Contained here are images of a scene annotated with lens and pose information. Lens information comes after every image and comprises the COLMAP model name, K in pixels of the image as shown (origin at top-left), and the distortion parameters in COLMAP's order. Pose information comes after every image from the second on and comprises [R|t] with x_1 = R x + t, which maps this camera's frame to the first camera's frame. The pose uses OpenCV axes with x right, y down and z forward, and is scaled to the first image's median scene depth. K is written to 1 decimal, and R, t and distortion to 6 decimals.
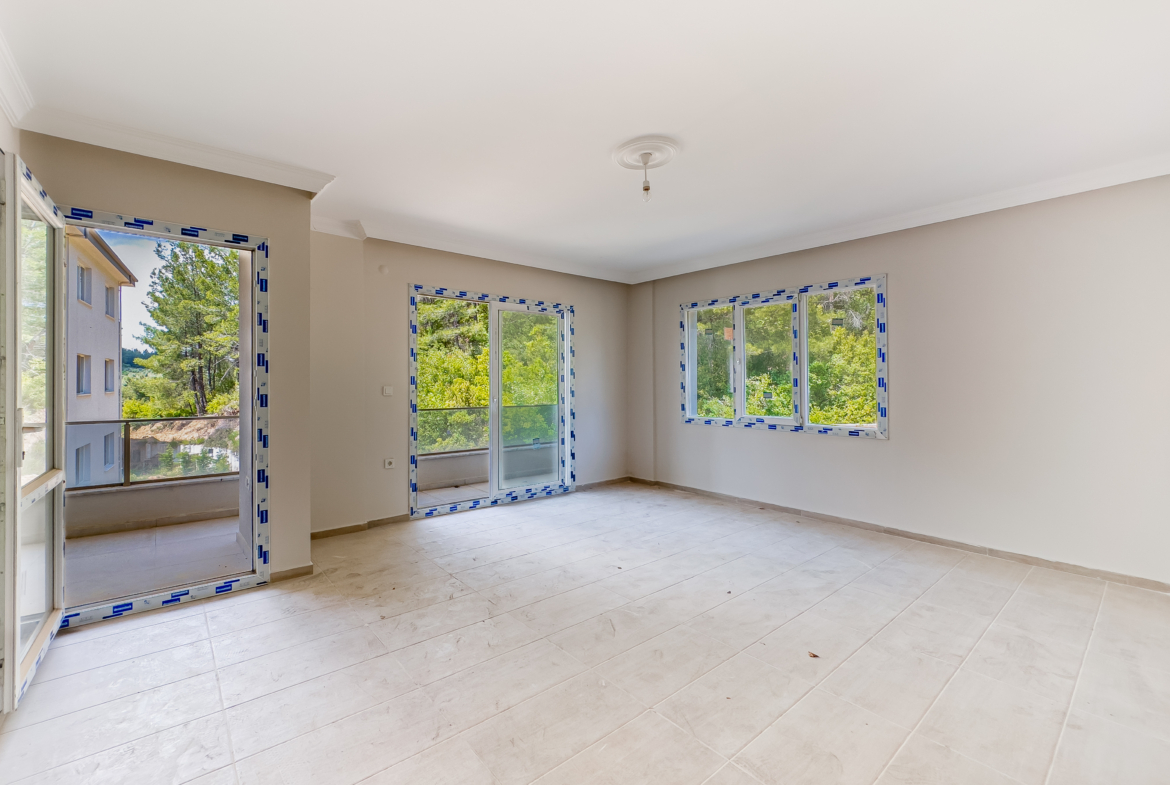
lens RADIAL K [[493.4, 0, 537.1], [0, 493.4, 376.8], [0, 0, 1]] dist [-0.001401, -0.000138]
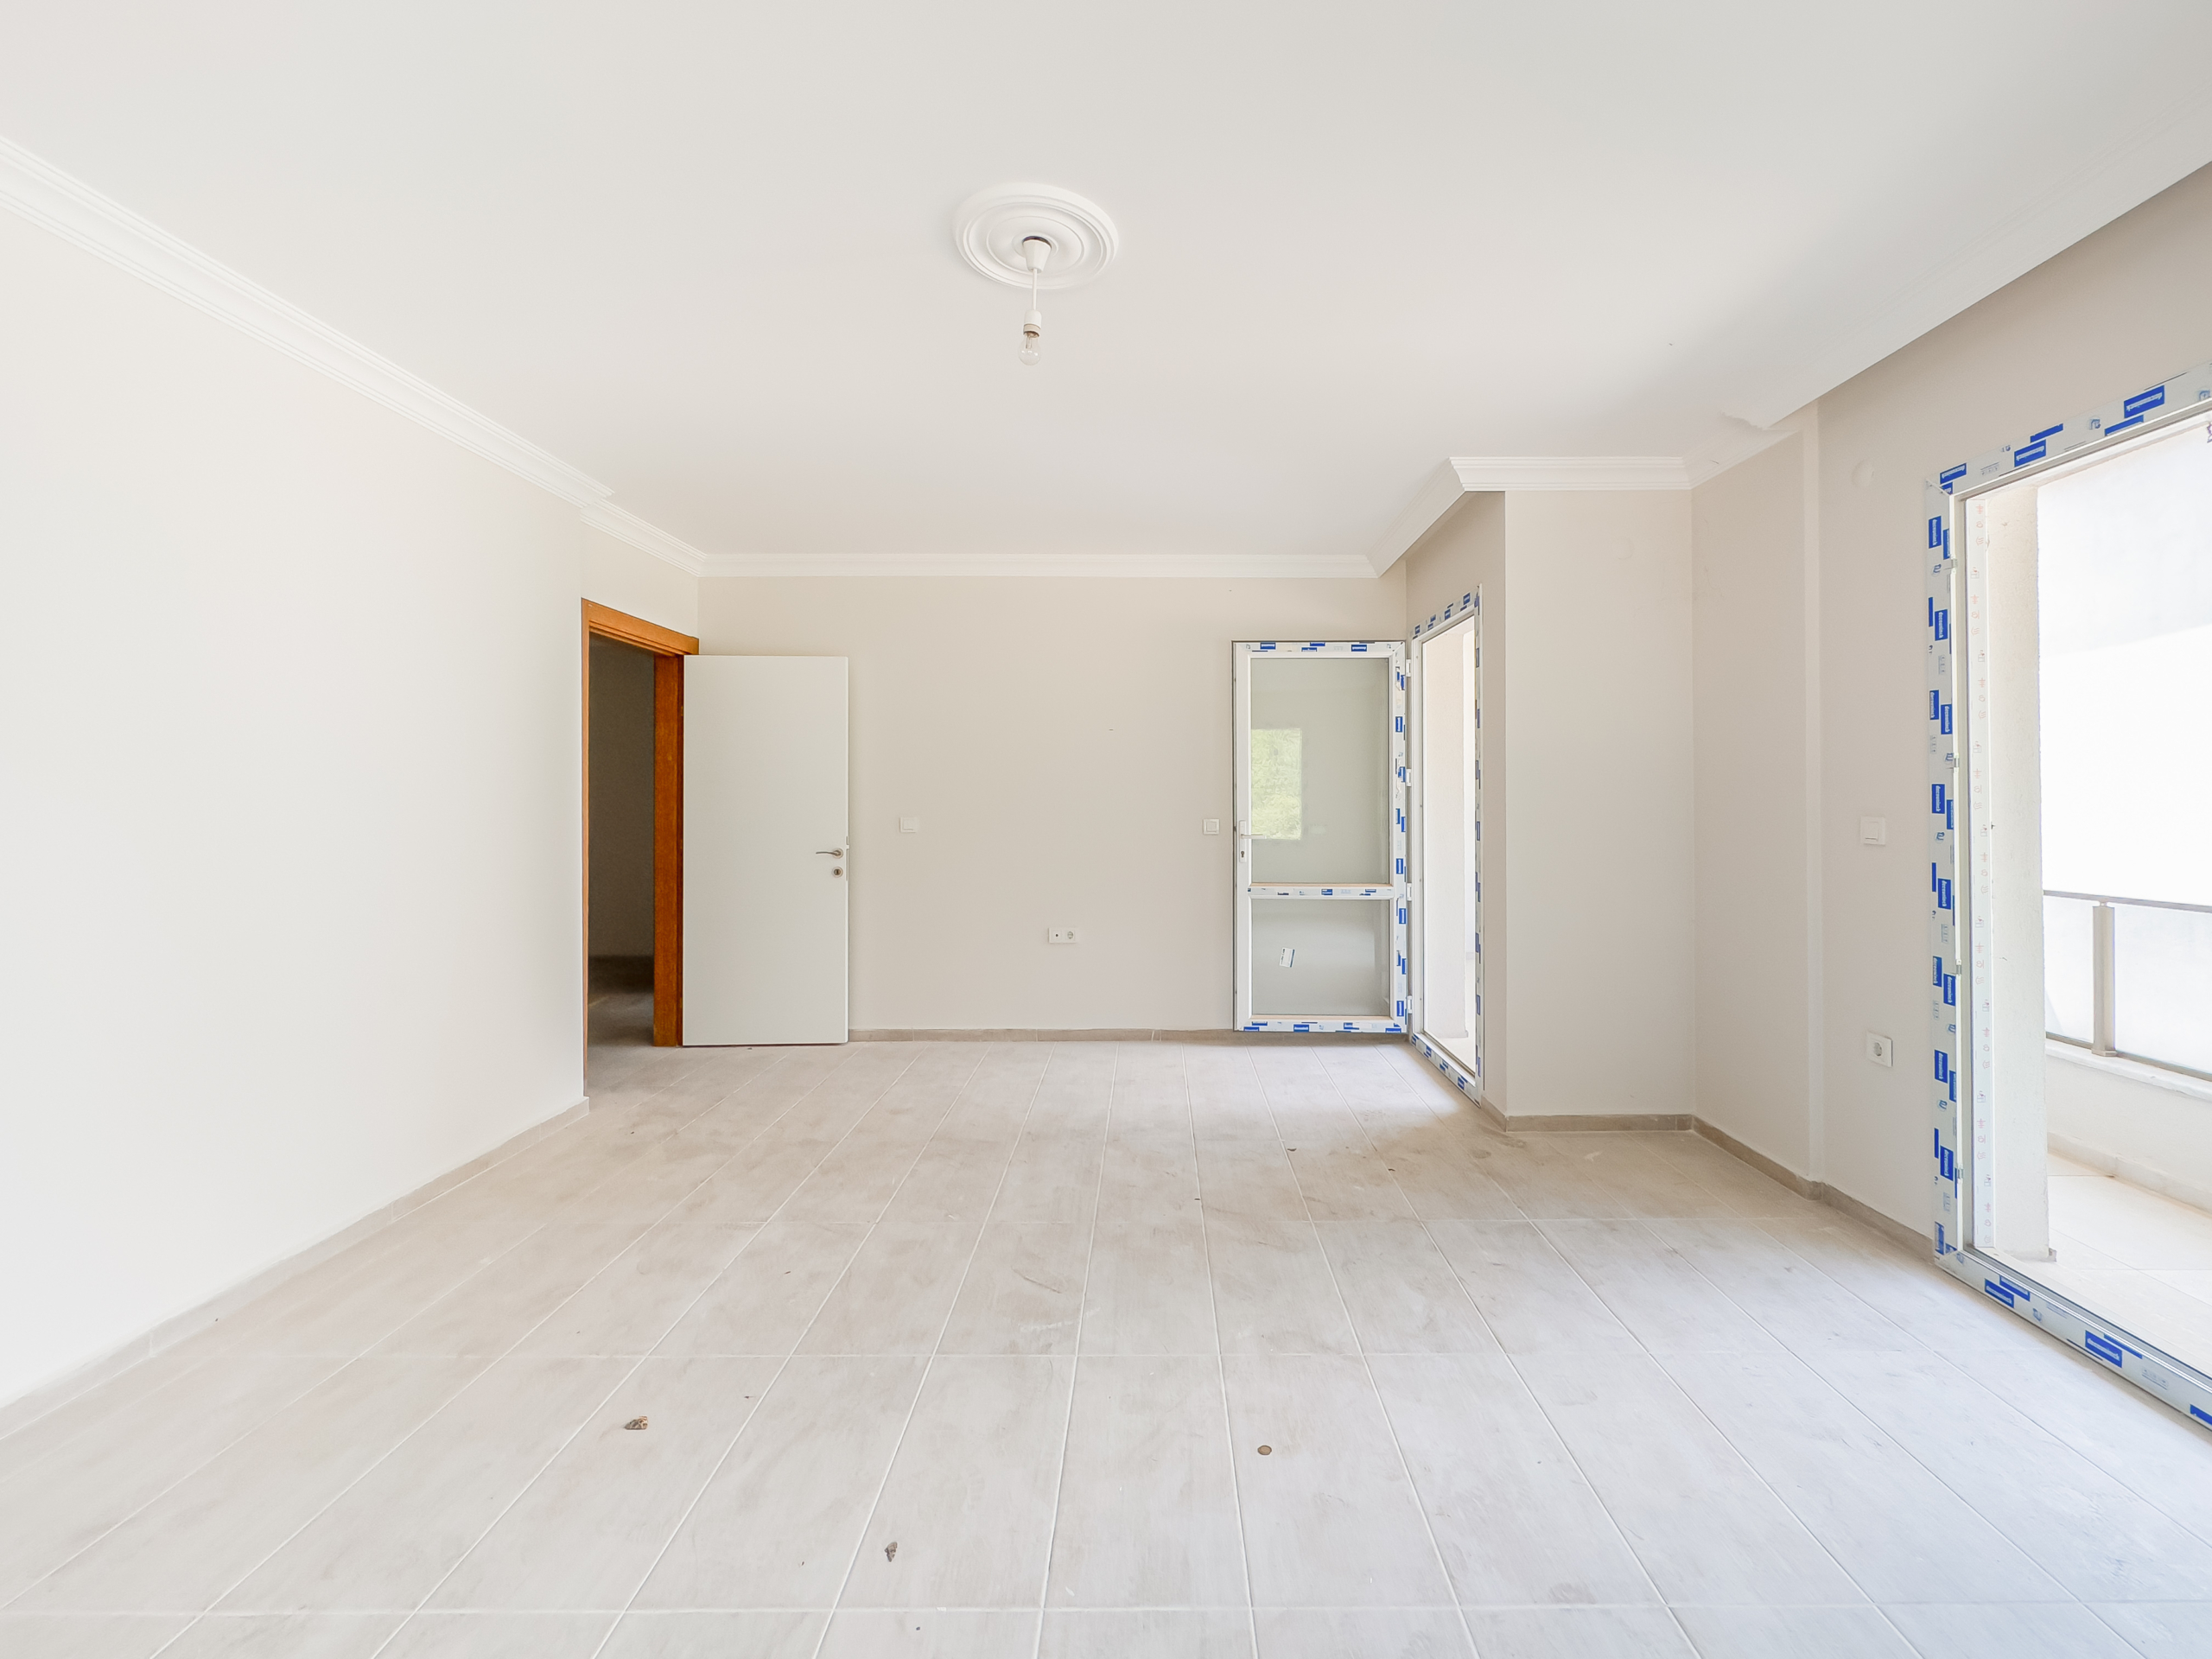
lens RADIAL K [[924.9, 0, 1144.1], [0, 924.9, 793.5], [0, 0, 1]] dist [-0.000919, 0.000169]
pose [[-0.625011, -0.005429, -0.780597, 0.617780], [0.008700, 0.999865, -0.013920, 0.010219], [0.780568, -0.015492, -0.624879, 1.252815]]
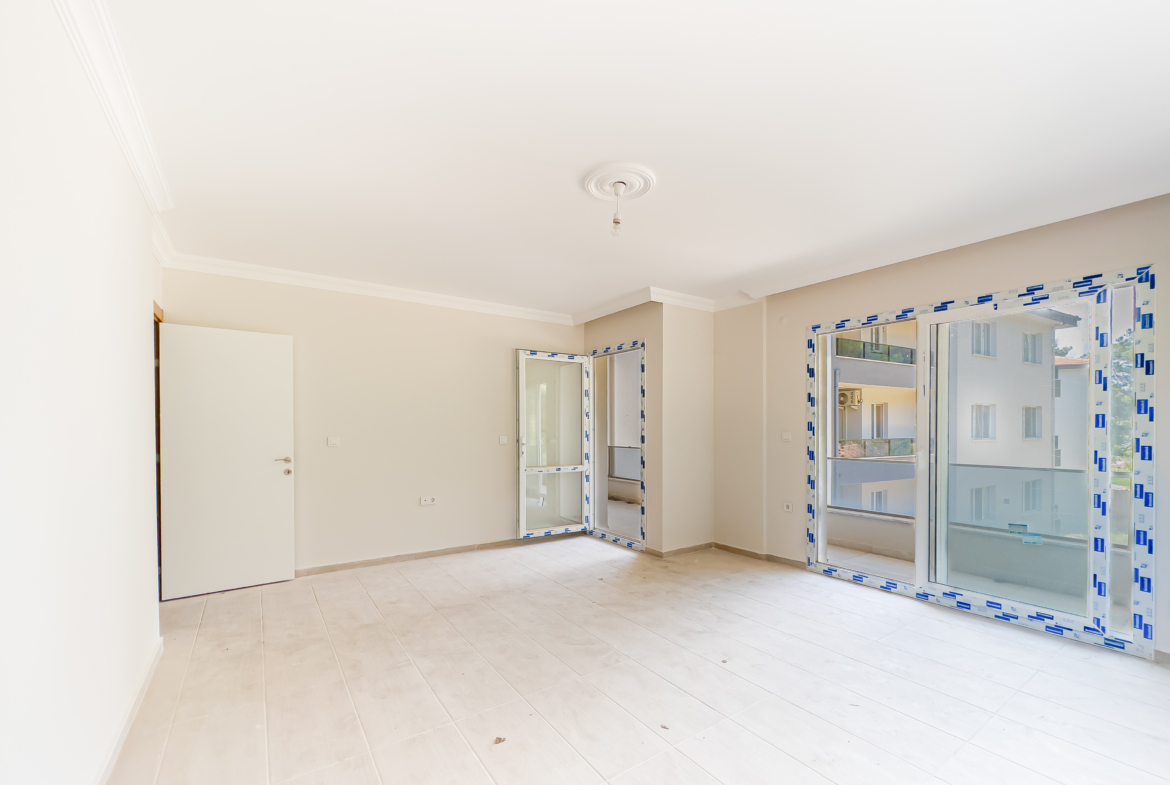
lens RADIAL K [[495.1, 0, 591.2], [0, 495.1, 432.2], [0, 0, 1]] dist [0.001539, 0.000087]
pose [[-0.061504, 0.008789, -0.998068, 0.948757], [0.010534, 0.999911, 0.008156, 0.008316], [0.998051, -0.010012, -0.061591, 0.815101]]
